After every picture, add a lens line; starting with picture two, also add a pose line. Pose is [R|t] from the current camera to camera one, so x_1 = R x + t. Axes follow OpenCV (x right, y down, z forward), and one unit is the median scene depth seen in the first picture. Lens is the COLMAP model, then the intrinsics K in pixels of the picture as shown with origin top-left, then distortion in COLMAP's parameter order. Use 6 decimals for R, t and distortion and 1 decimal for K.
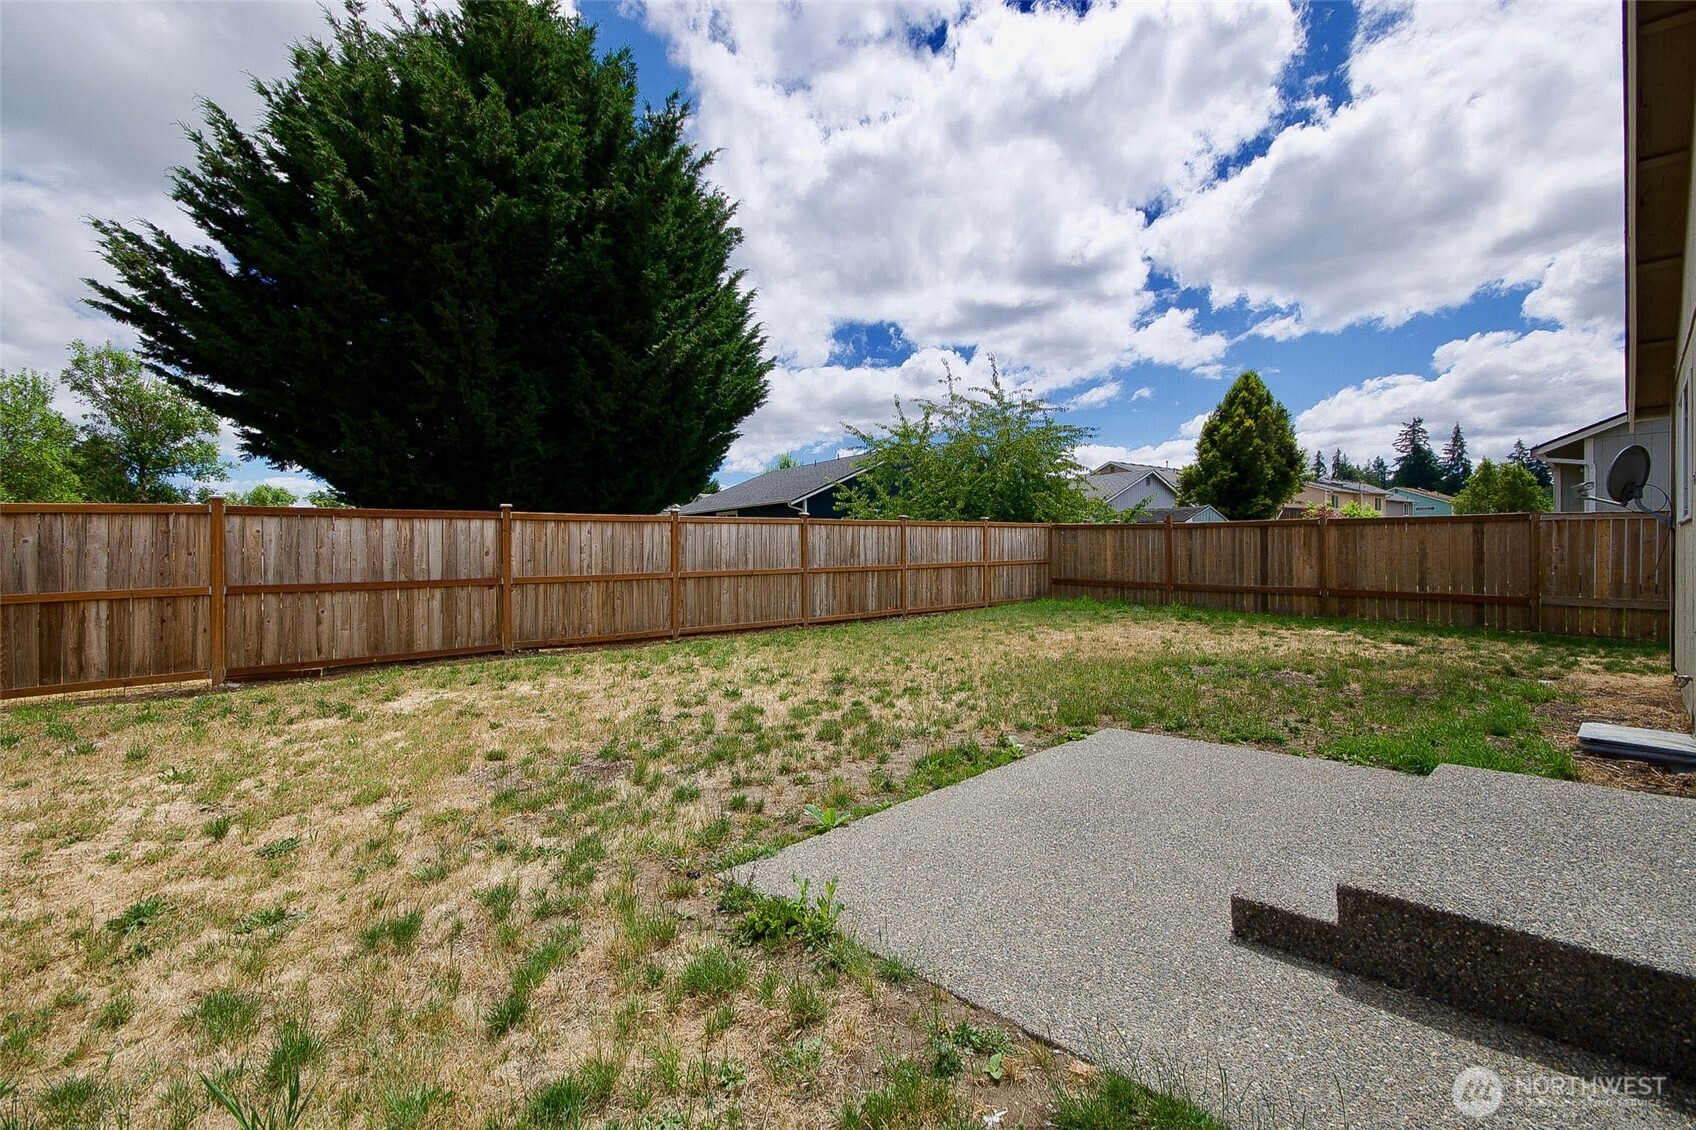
lens RADIAL K [[742.4, 0, 853.4], [0, 742.4, 564.7], [0, 0, 1]] dist [0.002765, 0.004000]
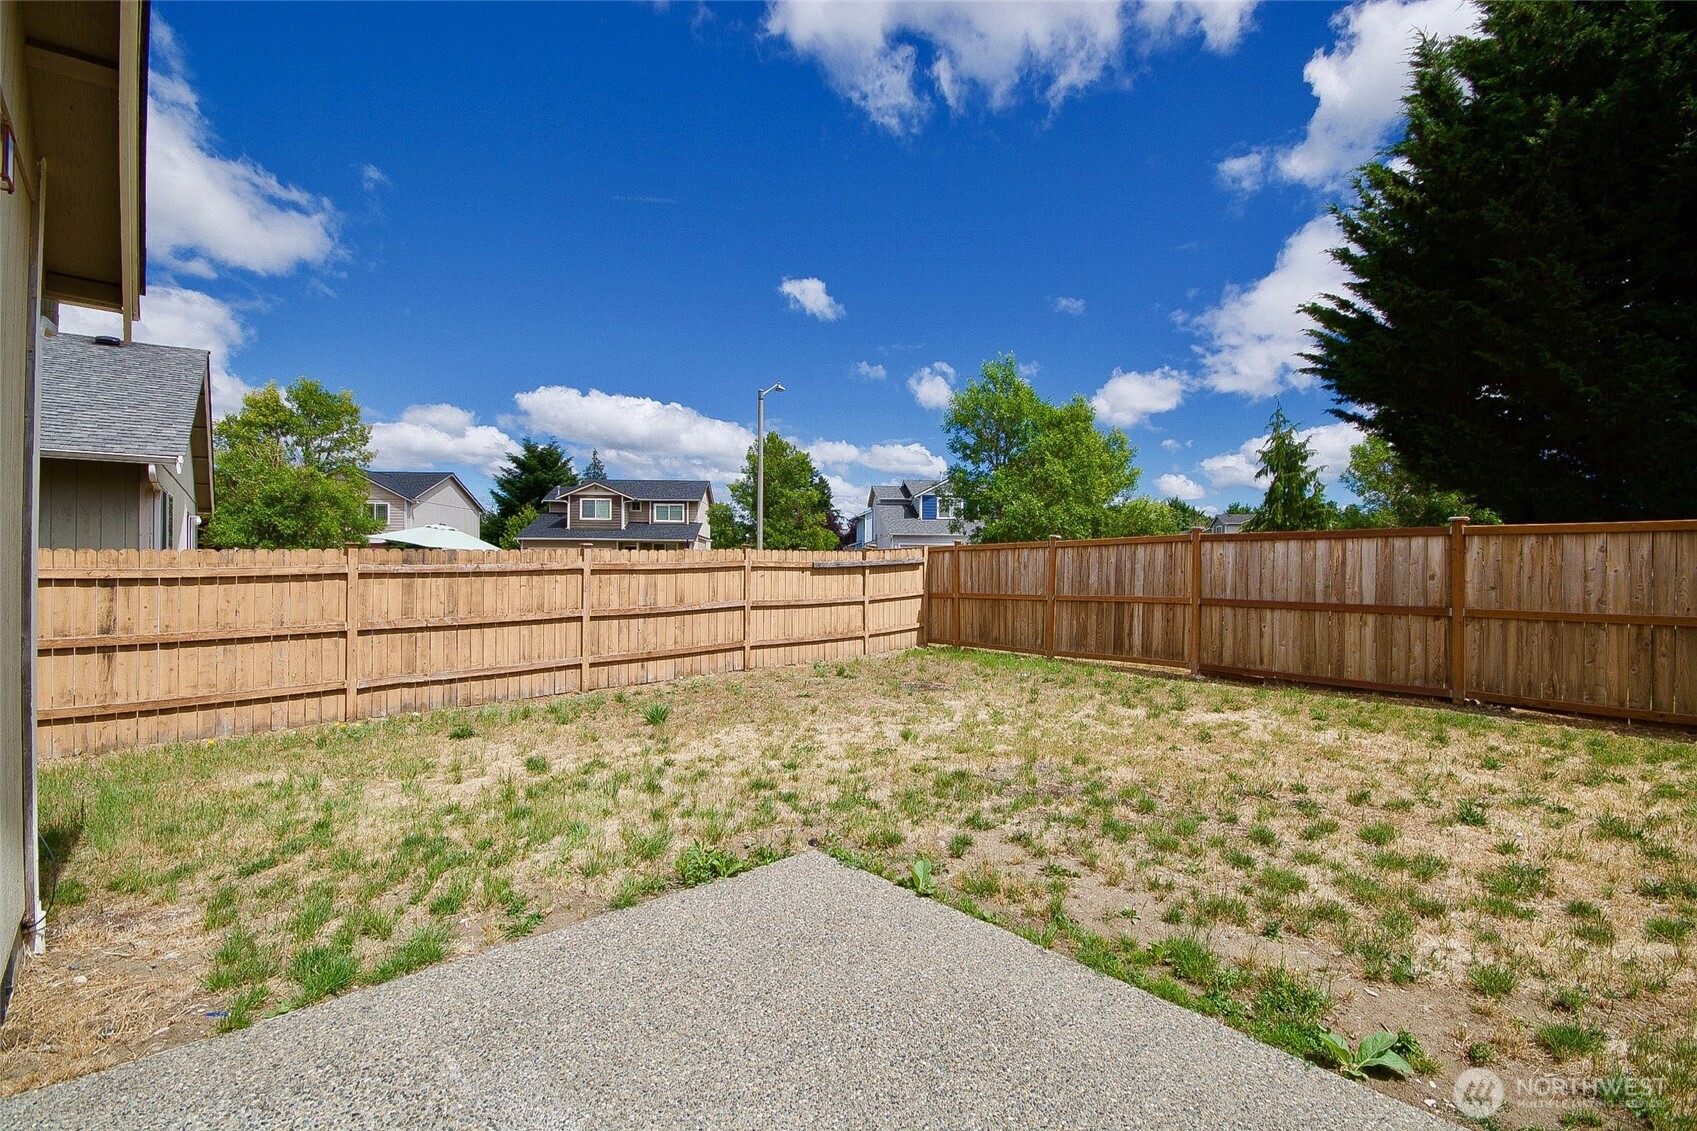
lens RADIAL K [[742.8, 0, 854.3], [0, 742.8, 552.6], [0, 0, 1]] dist [0.002765, 0.004000]
pose [[-0.030966, -0.004359, -0.999511, 0.389562], [-0.023421, 0.999719, -0.003634, -0.026626], [0.999246, 0.023297, -0.031059, 0.406492]]
